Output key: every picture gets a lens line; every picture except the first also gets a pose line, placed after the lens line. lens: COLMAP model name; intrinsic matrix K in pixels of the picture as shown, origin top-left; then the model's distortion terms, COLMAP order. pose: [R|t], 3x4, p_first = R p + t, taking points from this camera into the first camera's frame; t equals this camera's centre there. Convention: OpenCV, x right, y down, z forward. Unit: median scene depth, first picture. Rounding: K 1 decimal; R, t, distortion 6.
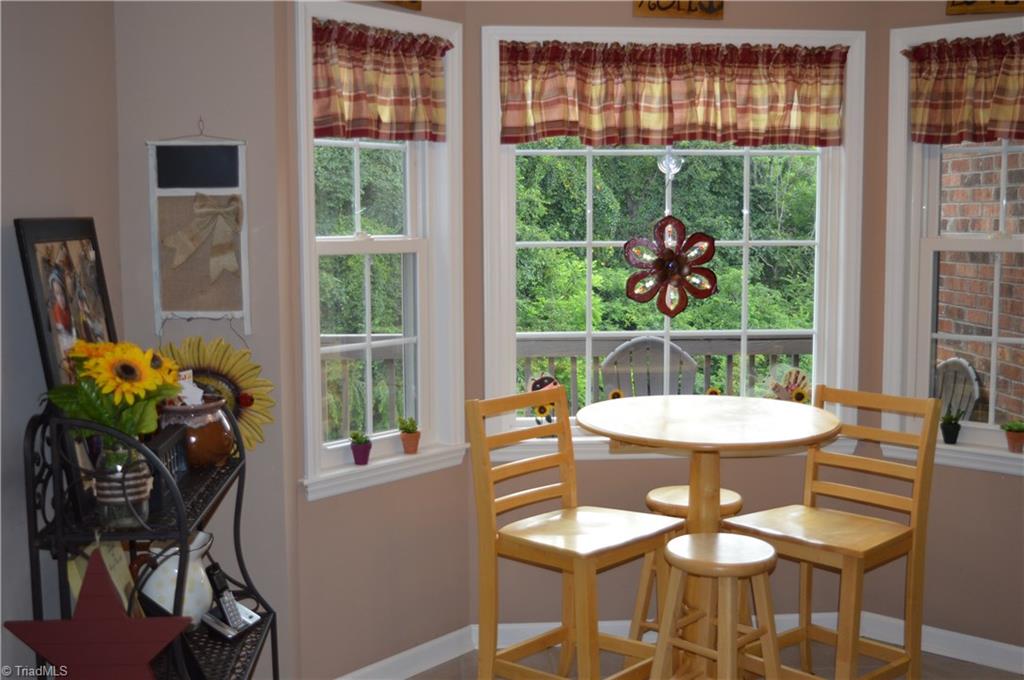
lens RADIAL K [[1153.9, 0, 513.5], [0, 1153.9, 333.8], [0, 0, 1]] dist [-0.064108, 0.000000]
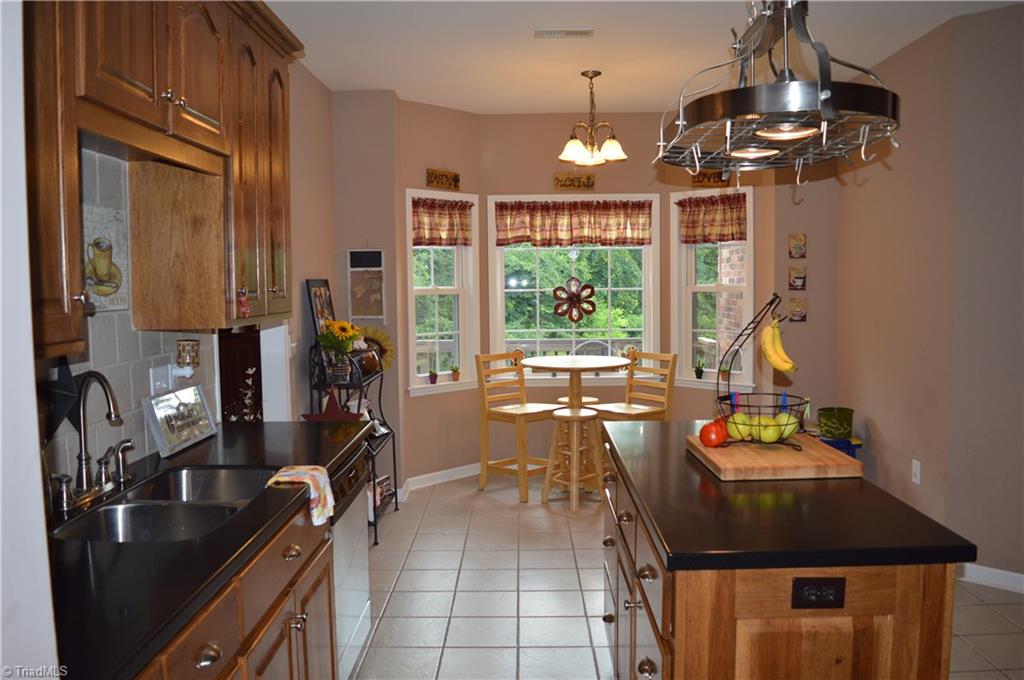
lens RADIAL K [[811.1, 0, 508.0], [0, 811.1, 343.5], [0, 0, 1]] dist [-0.084852, 0.003164]
pose [[0.995978, -0.001573, -0.089586, 0.159126], [-0.000622, 0.999700, -0.024477, 0.067875], [0.089598, 0.024435, 0.995678, -0.602886]]
